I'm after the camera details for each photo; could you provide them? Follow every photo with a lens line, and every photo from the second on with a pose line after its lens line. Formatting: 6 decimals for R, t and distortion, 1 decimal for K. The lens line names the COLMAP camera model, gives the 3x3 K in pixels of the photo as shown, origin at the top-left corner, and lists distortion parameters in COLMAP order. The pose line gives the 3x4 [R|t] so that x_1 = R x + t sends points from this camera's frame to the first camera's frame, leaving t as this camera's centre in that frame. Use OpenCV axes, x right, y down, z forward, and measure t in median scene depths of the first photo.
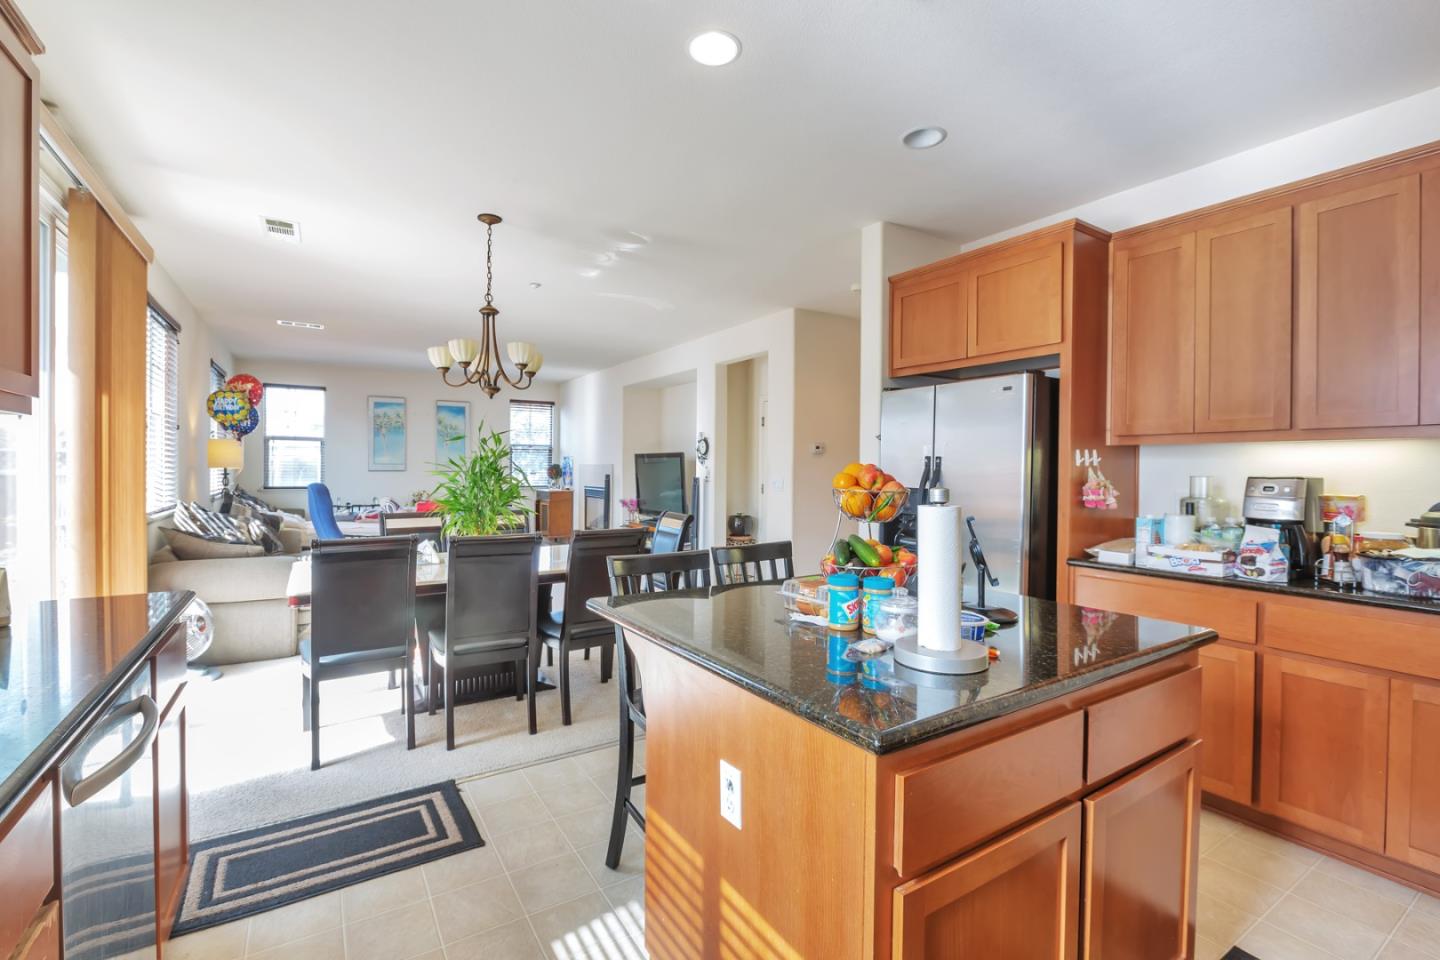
lens RADIAL K [[636.3, 0, 710.6], [0, 636.3, 467.9], [0, 0, 1]] dist [0.000547, 0.000569]
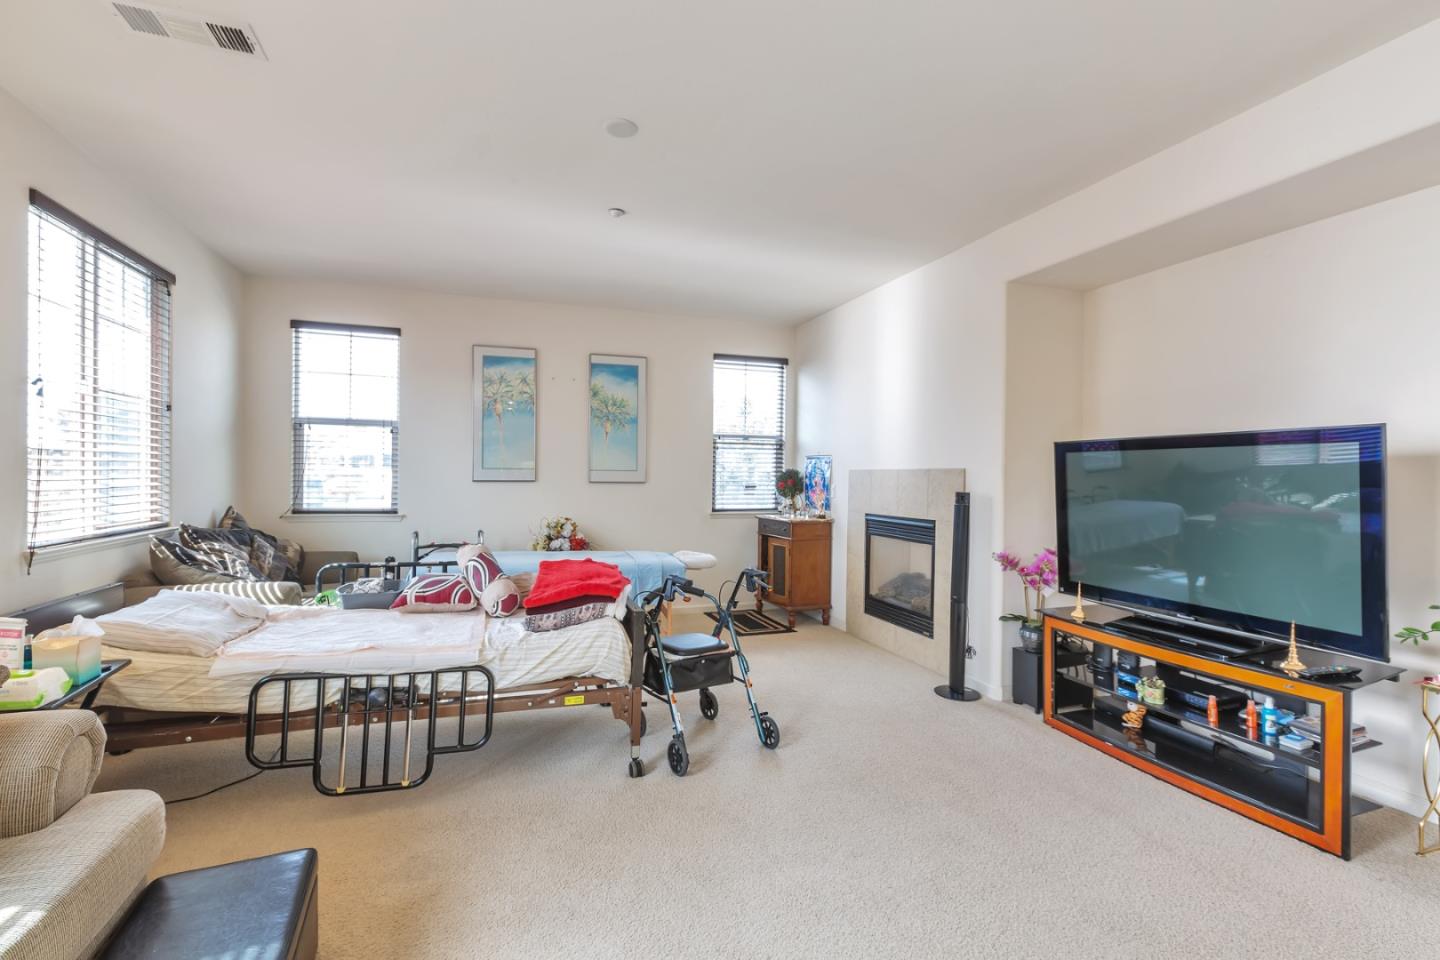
lens RADIAL K [[640.8, 0, 715.3], [0, 640.8, 475.3], [0, 0, 1]] dist [-0.000618, 0.000066]
pose [[0.975801, 0.001978, -0.218650, -0.207874], [-0.002510, 0.999995, -0.002155, 0.000364], [0.218645, 0.002652, 0.975801, 0.494923]]
